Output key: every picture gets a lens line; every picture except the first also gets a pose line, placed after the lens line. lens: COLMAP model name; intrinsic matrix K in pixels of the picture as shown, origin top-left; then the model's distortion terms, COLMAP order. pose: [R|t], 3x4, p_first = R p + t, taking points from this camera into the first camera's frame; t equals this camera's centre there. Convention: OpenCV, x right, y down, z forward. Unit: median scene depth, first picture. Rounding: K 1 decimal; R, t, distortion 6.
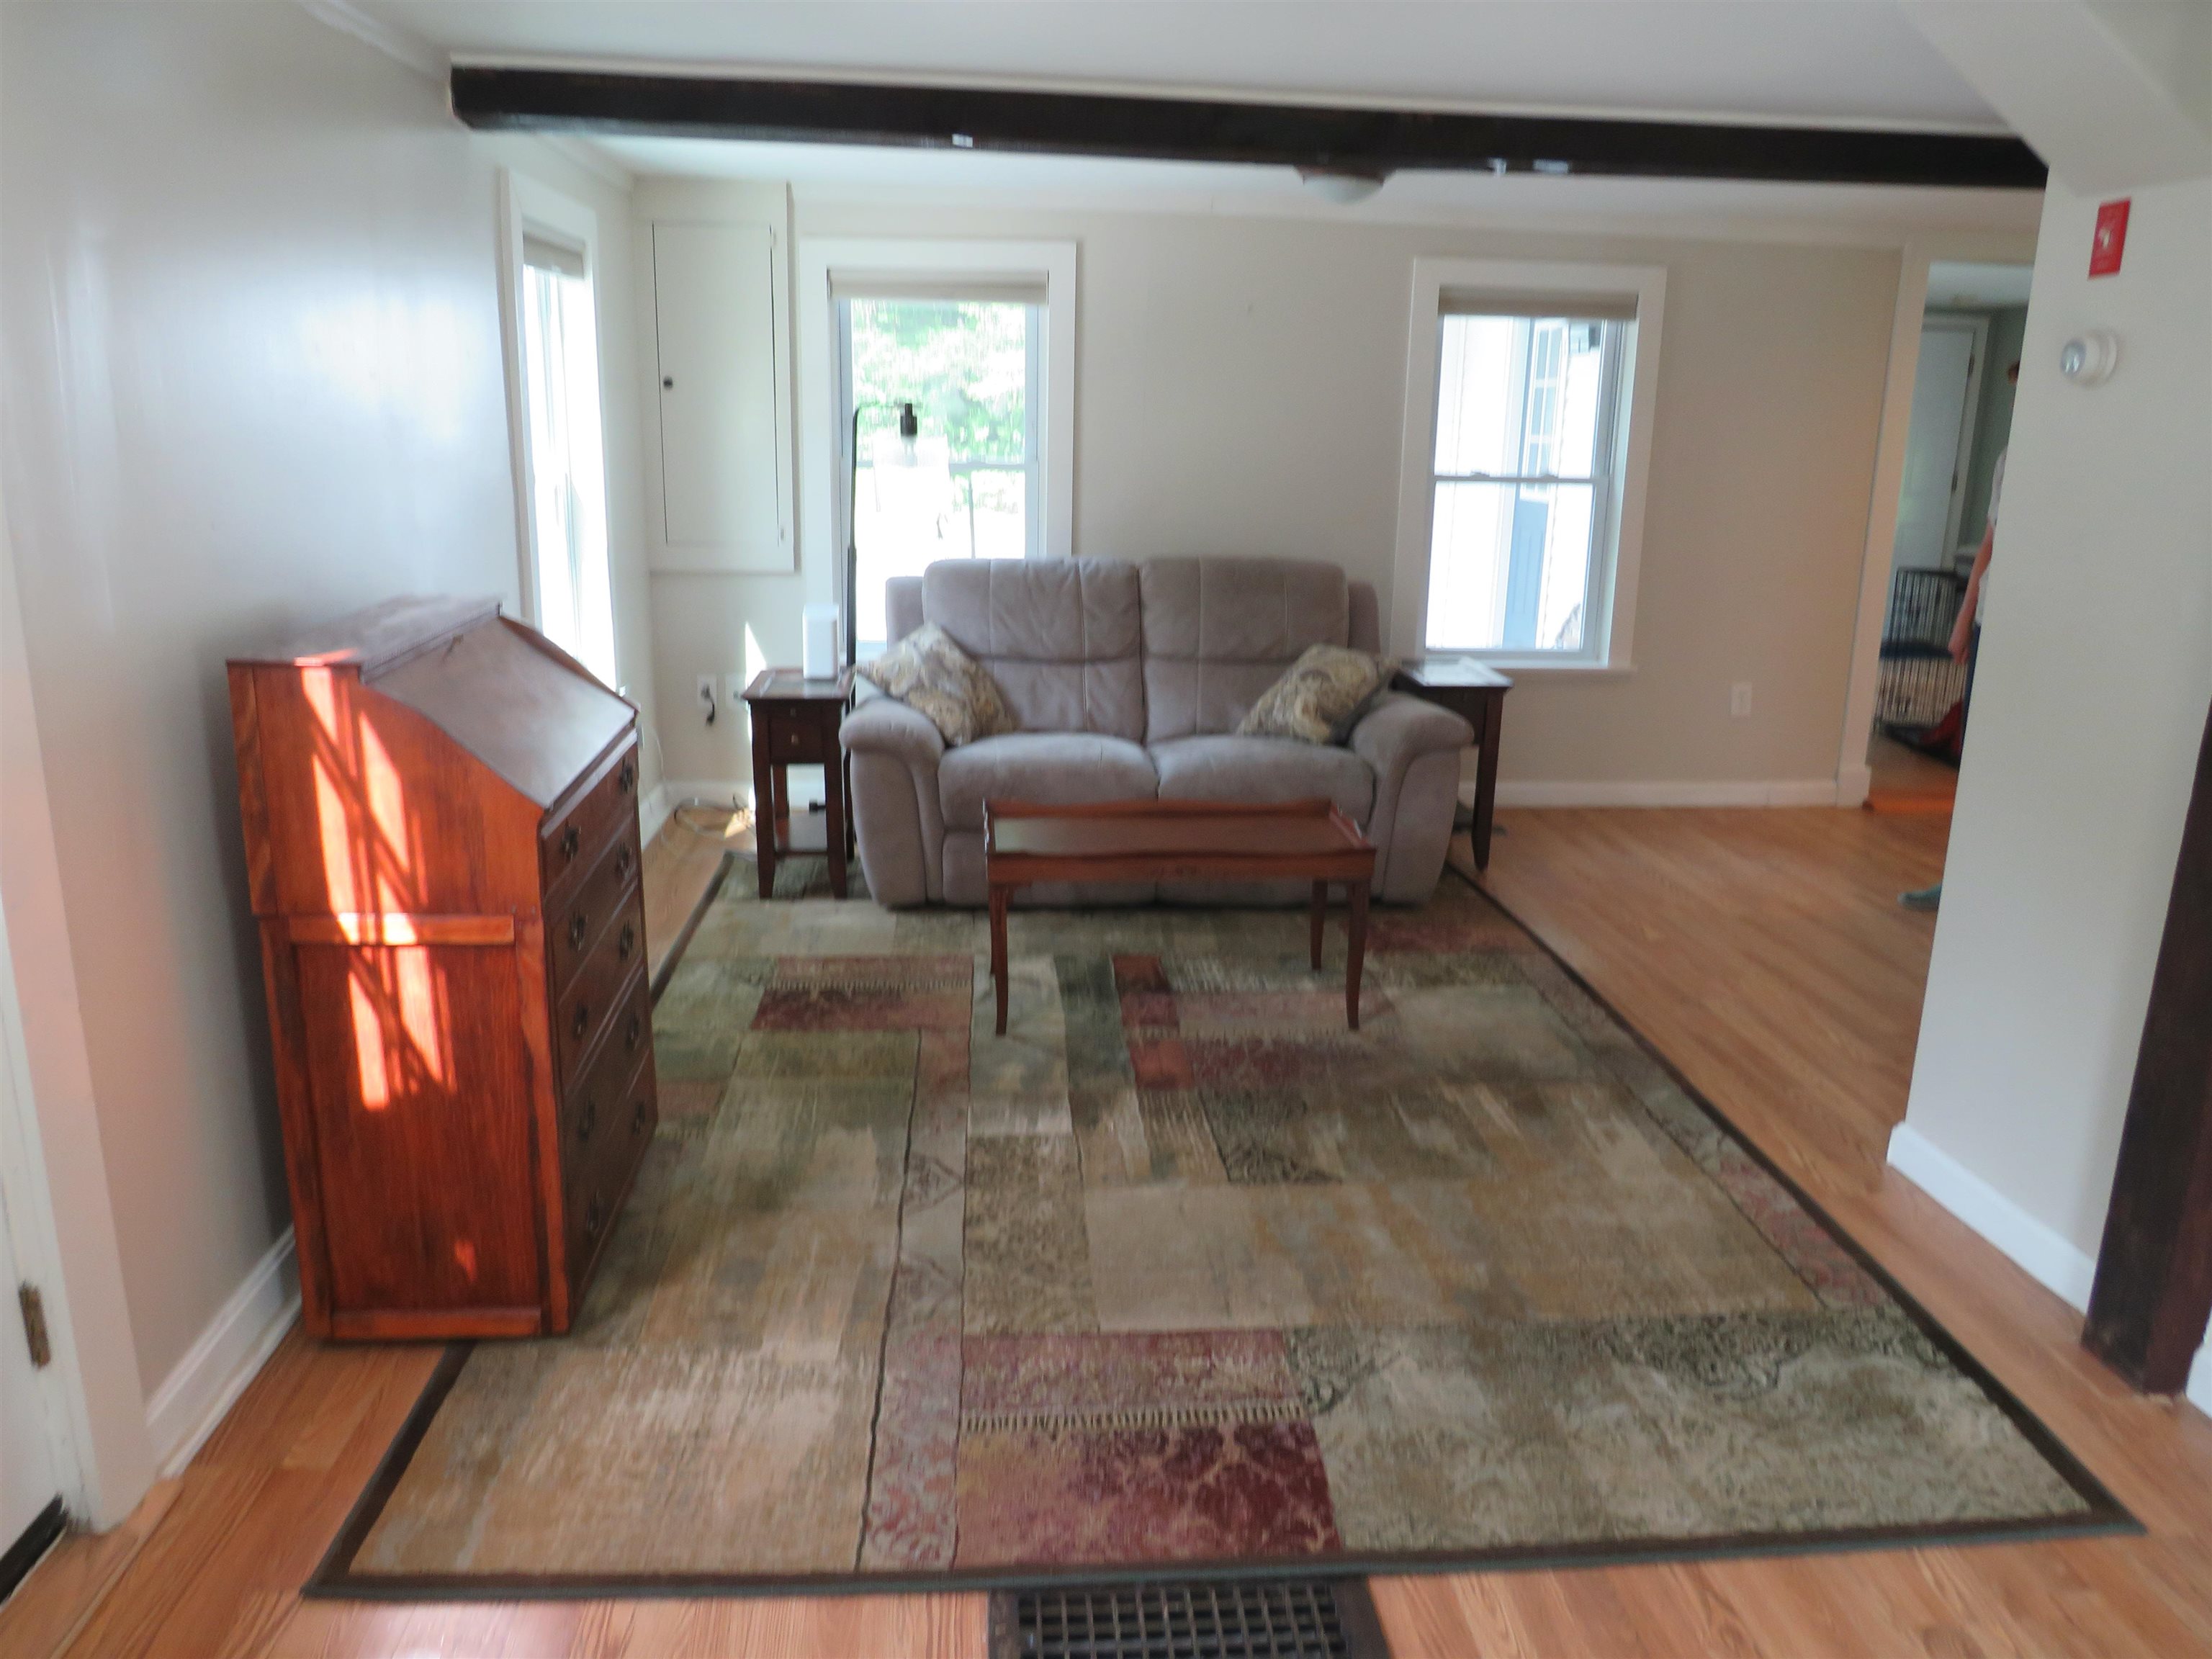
lens RADIAL K [[1550.1, 0, 1106.0], [0, 1550.1, 829.5], [0, 0, 1]] dist [-0.032585, -0.003630]
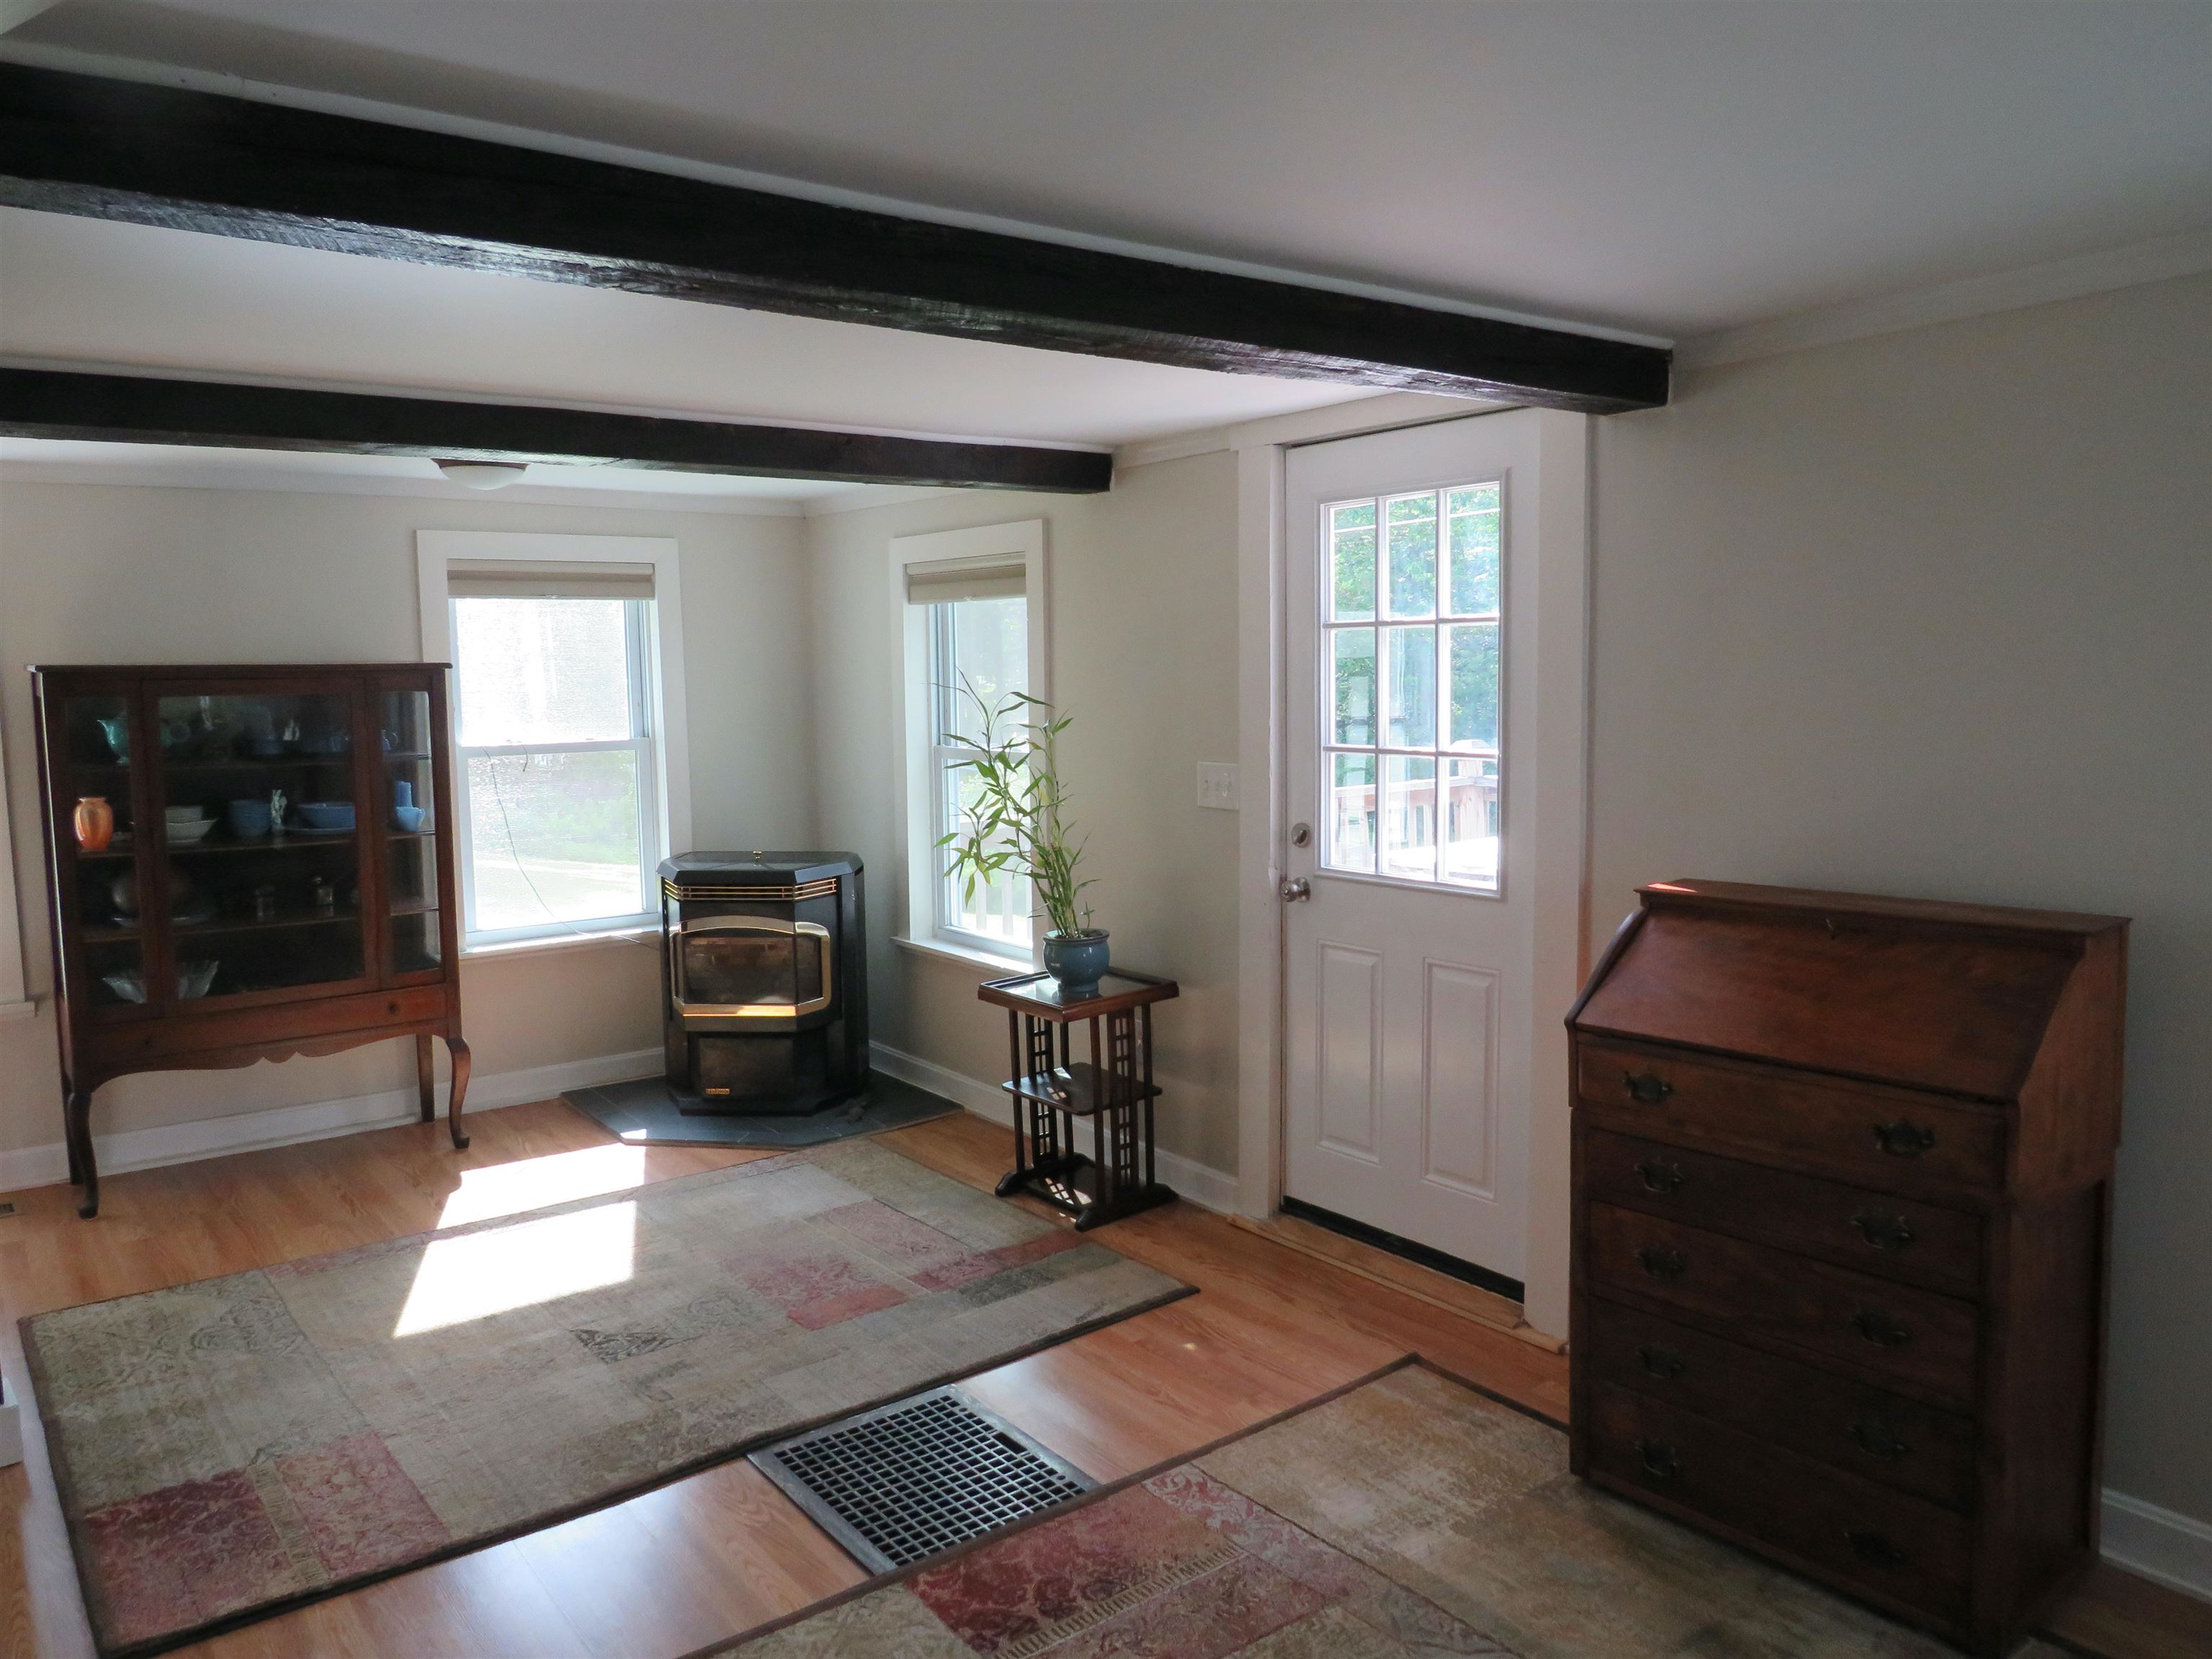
lens RADIAL K [[1550.1, 0, 1106.0], [0, 1550.1, 829.5], [0, 0, 1]] dist [-0.032585, -0.003630]
pose [[-0.834551, 0.045446, -0.549053, 0.626106], [-0.150527, 0.939863, 0.306593, -0.485766], [0.529968, 0.338515, -0.777523, 1.713489]]
